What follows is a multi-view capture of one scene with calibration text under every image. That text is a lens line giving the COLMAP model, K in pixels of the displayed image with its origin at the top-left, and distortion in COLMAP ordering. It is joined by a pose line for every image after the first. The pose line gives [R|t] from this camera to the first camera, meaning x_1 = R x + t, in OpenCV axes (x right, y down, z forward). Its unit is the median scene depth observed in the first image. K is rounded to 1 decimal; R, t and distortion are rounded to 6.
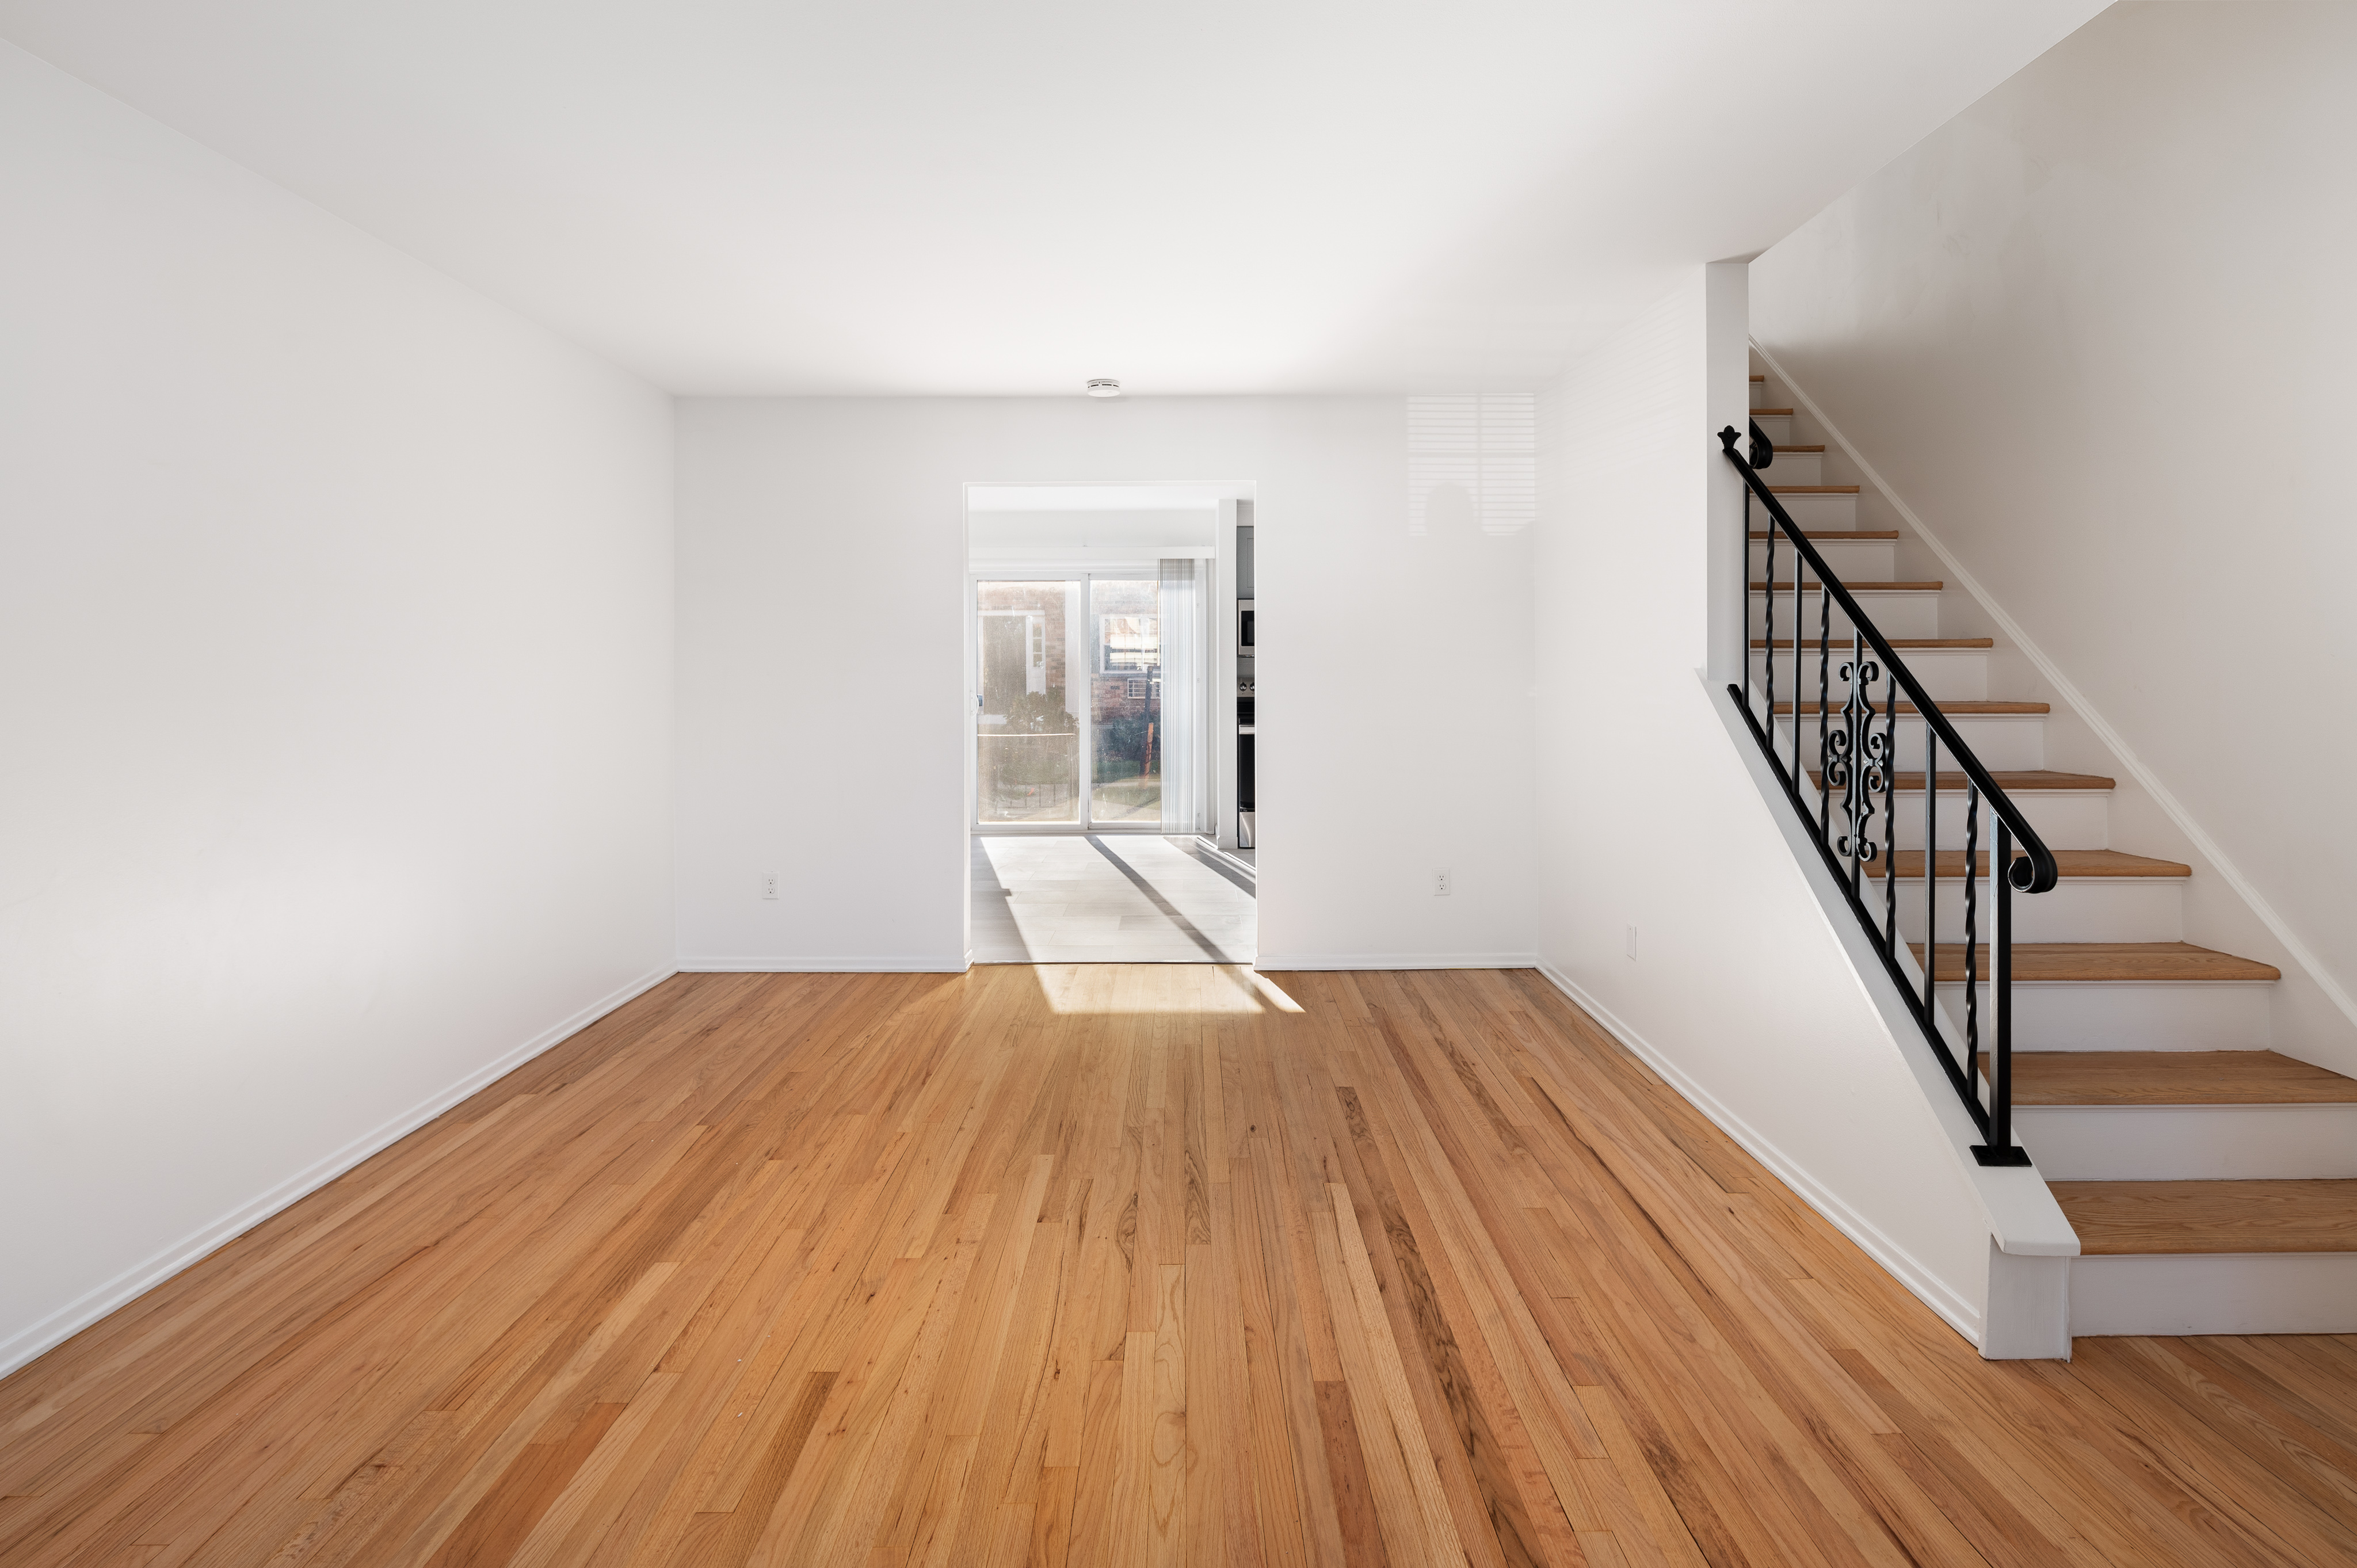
lens RADIAL K [[1141.8, 0, 1185.9], [0, 1141.8, 668.8], [0, 0, 1]] dist [0.004354, -0.003021]
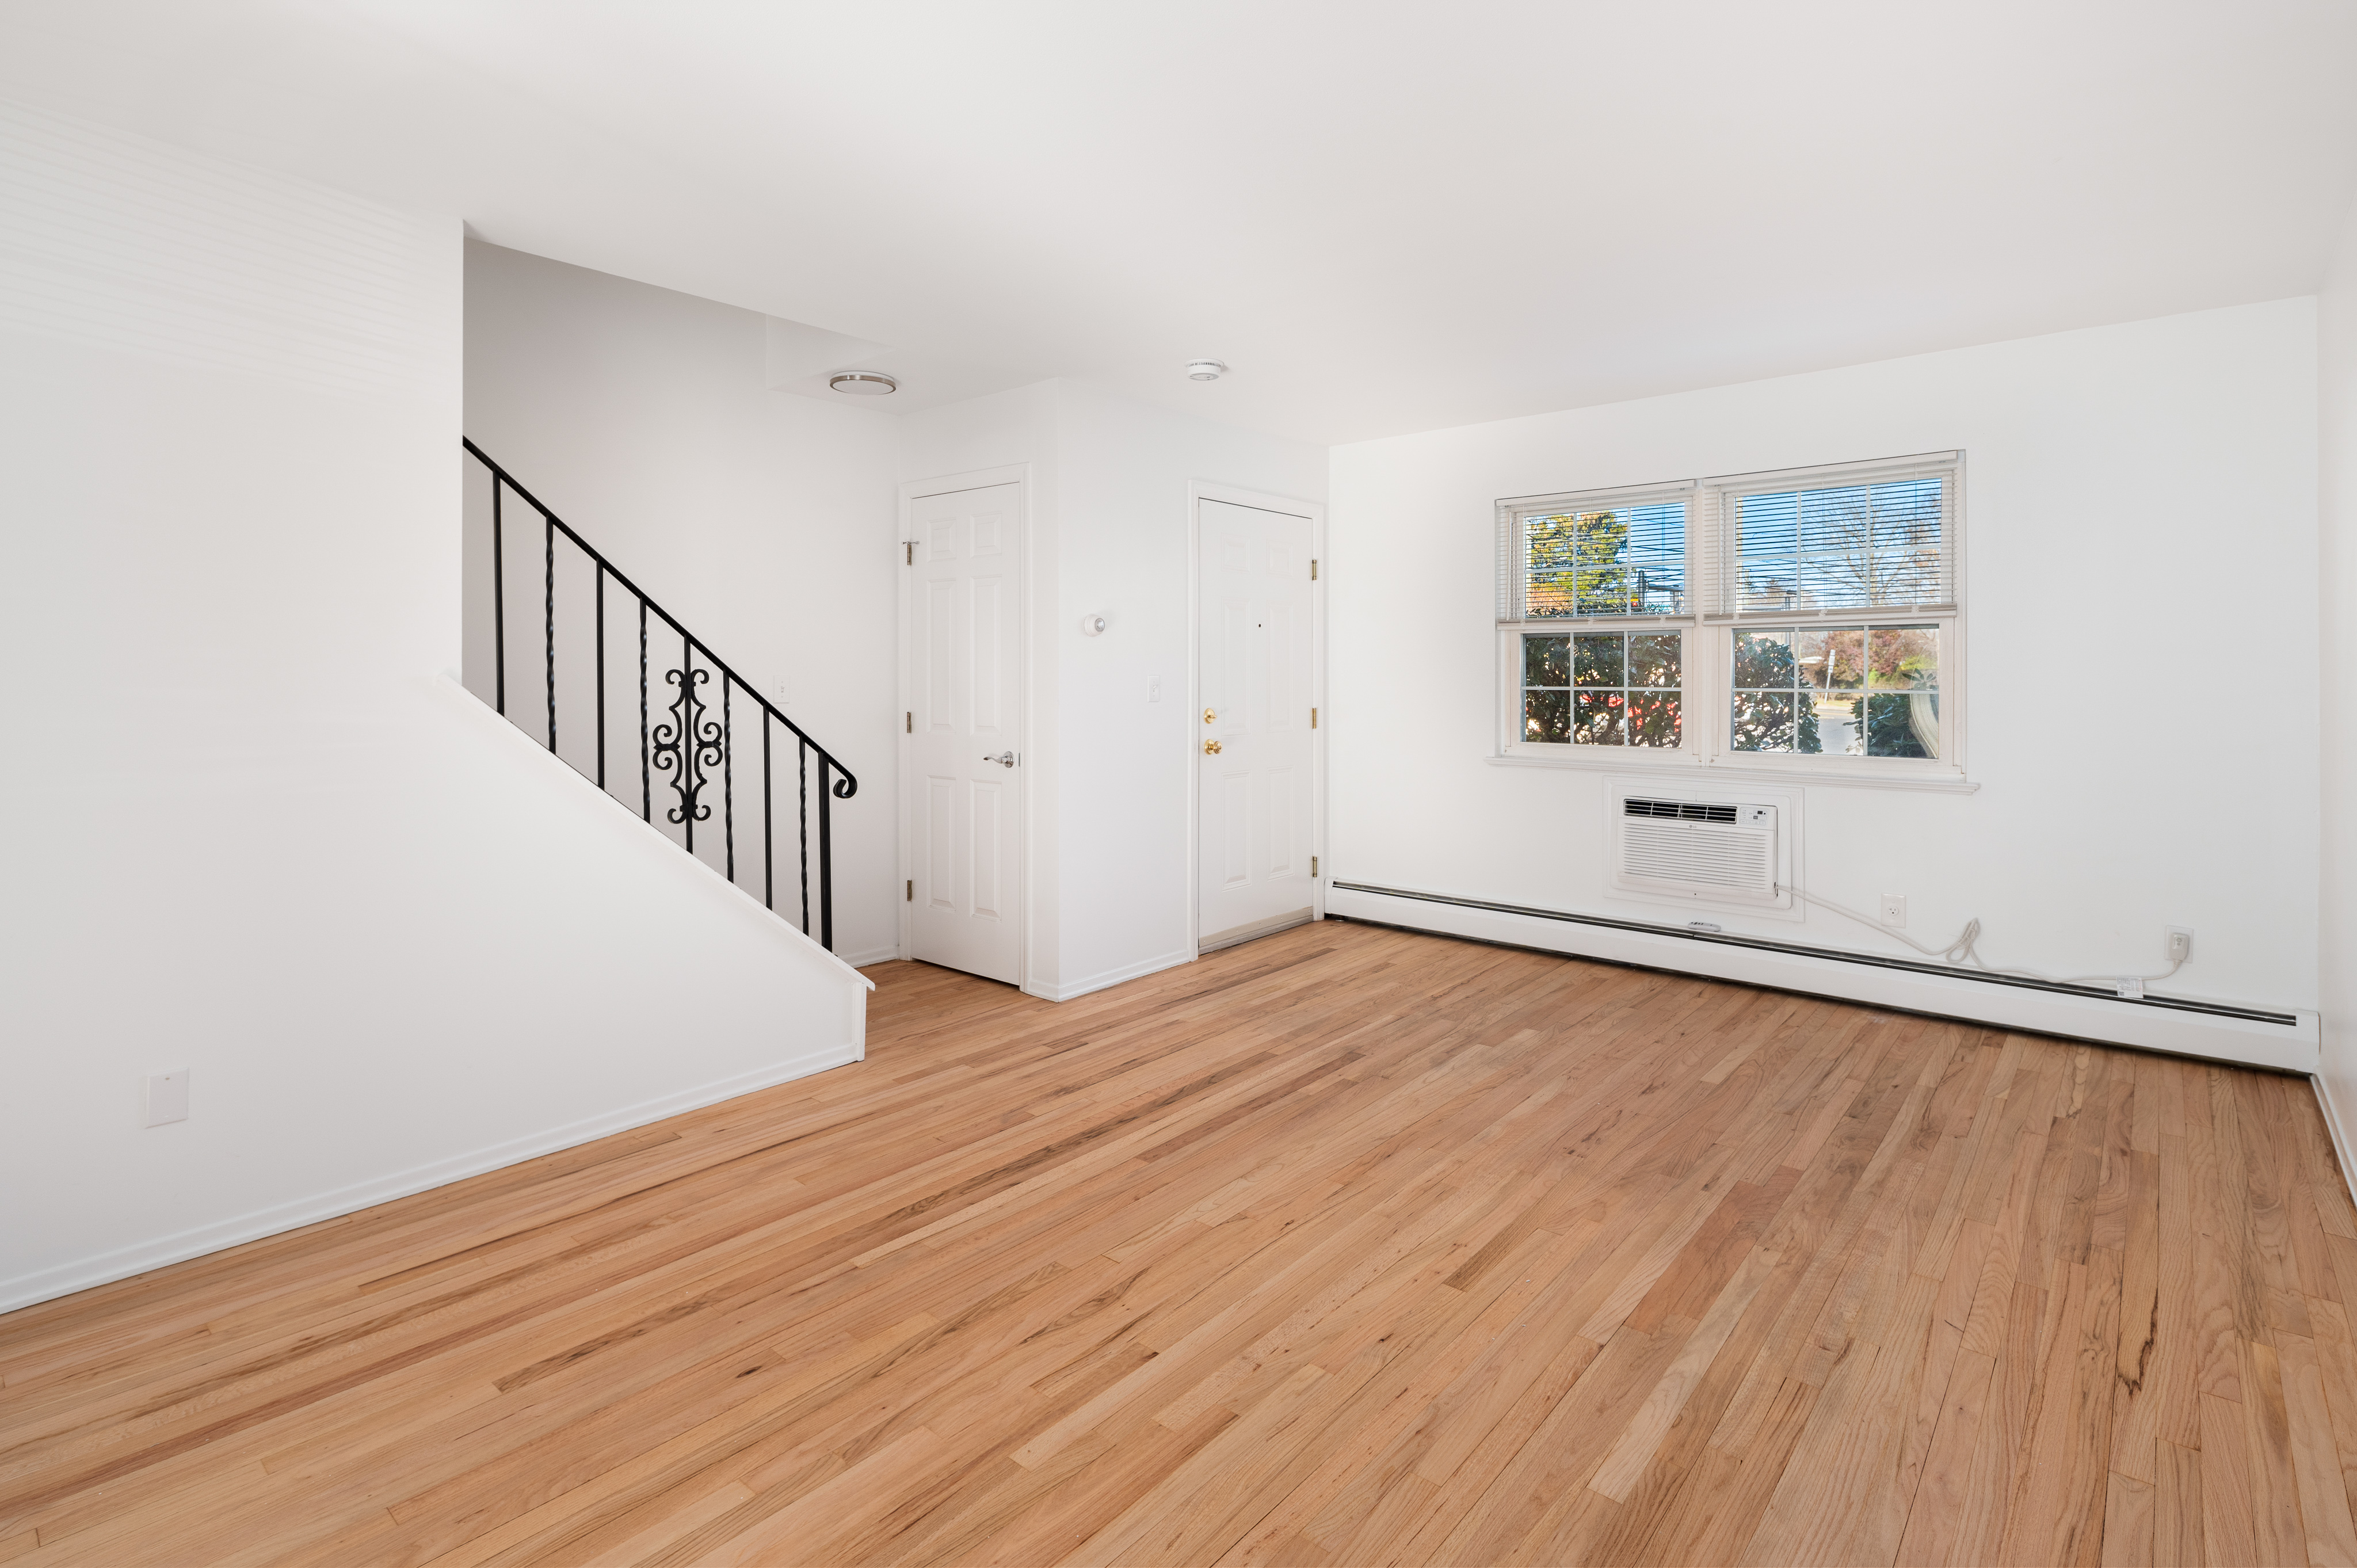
lens RADIAL K [[1153.9, 0, 1183.4], [0, 1153.9, 664.8], [0, 0, 1]] dist [0.003752, -0.002808]
pose [[-0.756870, 0.010101, 0.653488, -0.709072], [0.004824, 0.999940, -0.009869, 0.003979], [-0.653548, -0.004317, -0.756873, 1.670568]]
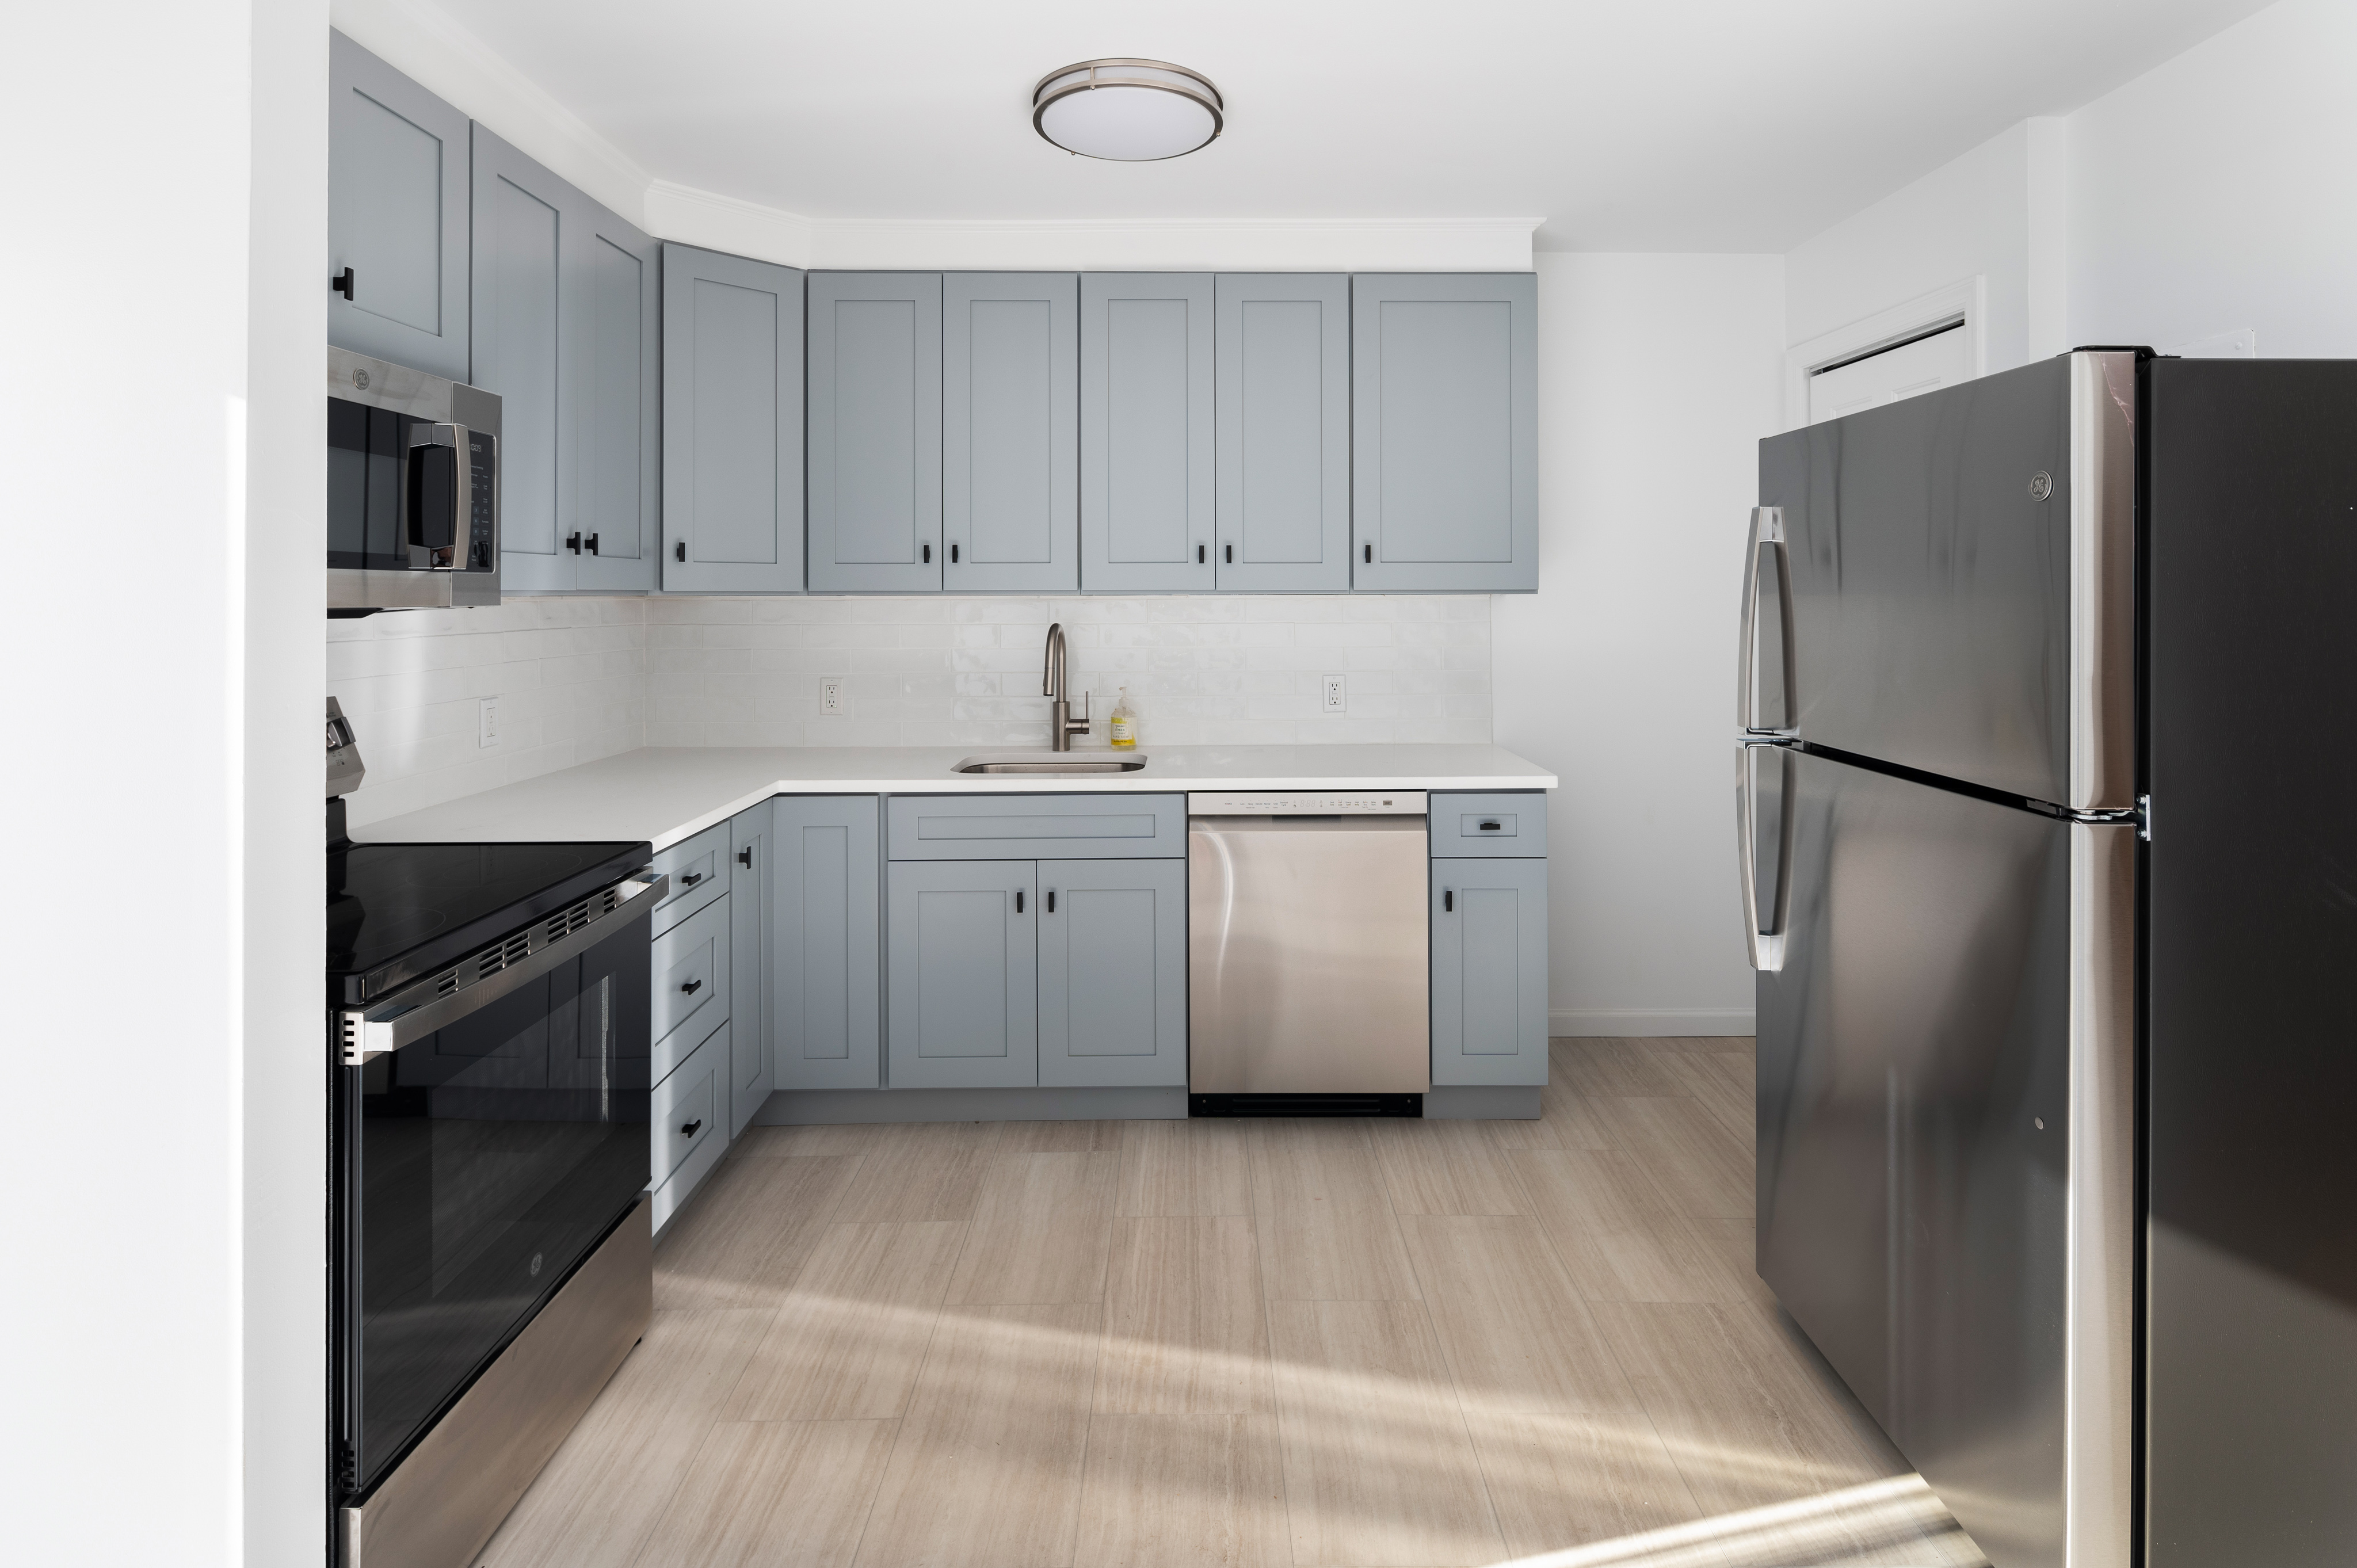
lens RADIAL K [[1141.8, 0, 1193.7], [0, 1141.8, 585.1], [0, 0, 1]] dist [0.004354, -0.003021]
pose [[-0.004921, 0.009648, 0.999941, -0.406489], [0.003494, 0.999948, -0.009630, -0.044779], [-0.999982, 0.003446, -0.004955, 2.688286]]
